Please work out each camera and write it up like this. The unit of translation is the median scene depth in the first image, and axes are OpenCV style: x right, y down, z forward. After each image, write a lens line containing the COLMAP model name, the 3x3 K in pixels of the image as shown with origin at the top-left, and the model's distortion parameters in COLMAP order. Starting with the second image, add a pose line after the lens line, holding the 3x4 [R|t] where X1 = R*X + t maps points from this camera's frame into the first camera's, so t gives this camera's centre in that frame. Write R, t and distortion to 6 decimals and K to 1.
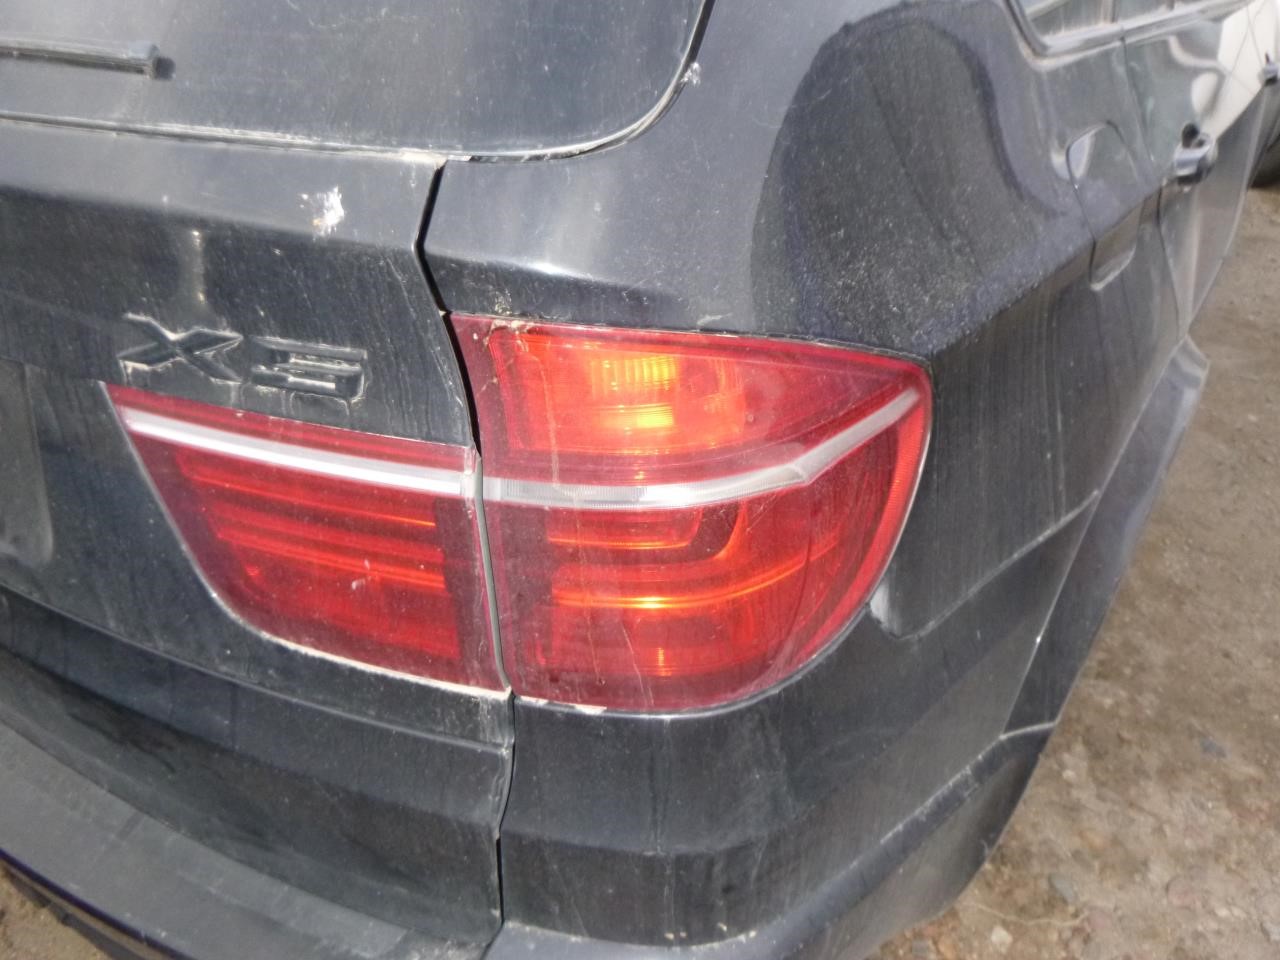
lens RADIAL K [[972.7, 0, 640.0], [0, 972.7, 480.0], [0, 0, 1]] dist [-0.042031, 0.008195]
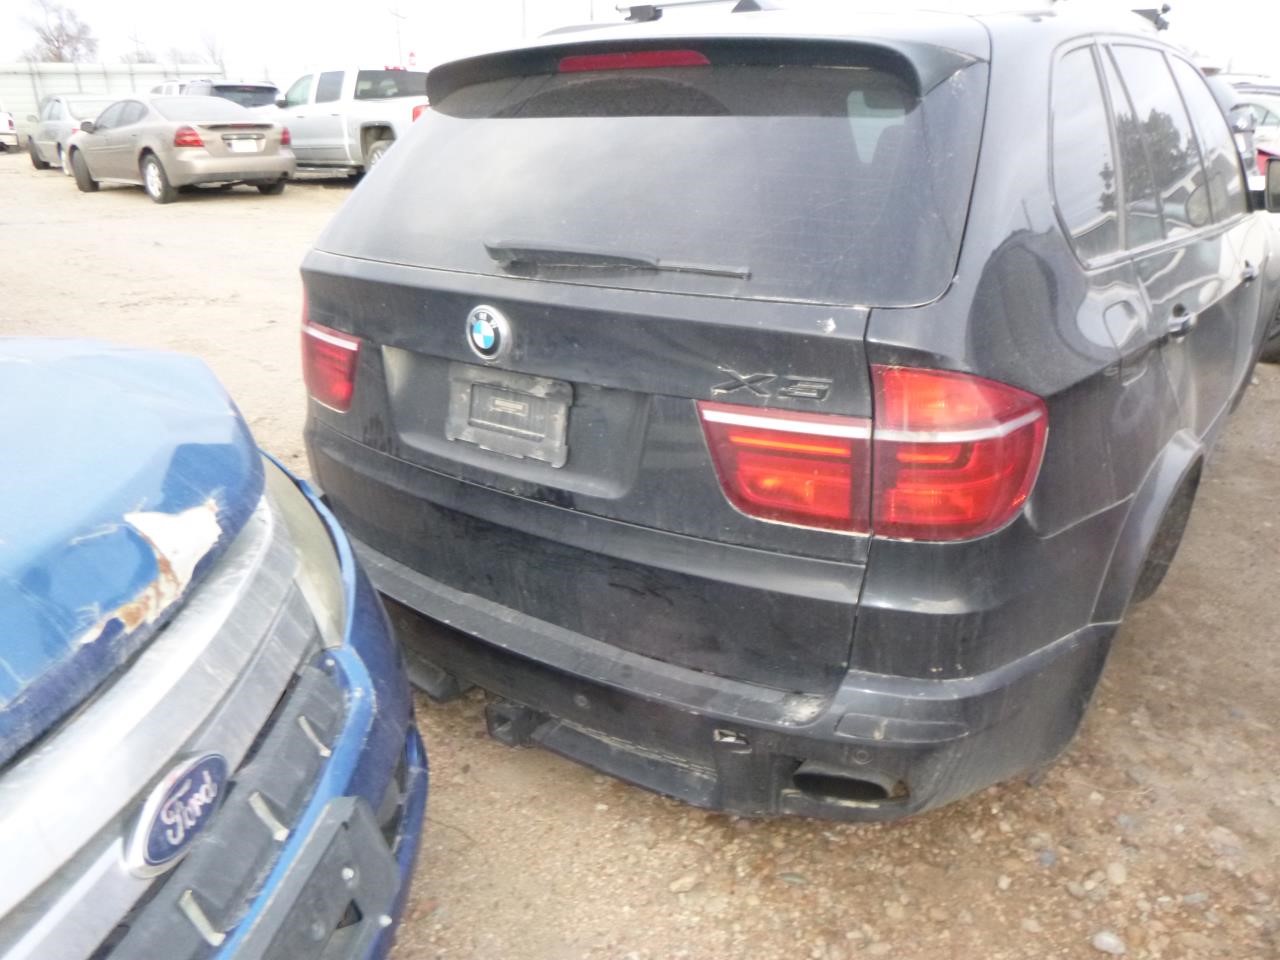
lens RADIAL K [[947.9, 0, 640.0], [0, 947.9, 480.0], [0, 0, 1]] dist [-0.032224, -0.014446]
pose [[0.997800, 0.009035, -0.065680, -0.270539], [-0.021082, 0.982490, -0.185118, 0.264424], [0.062857, 0.186095, 0.980519, -0.637616]]
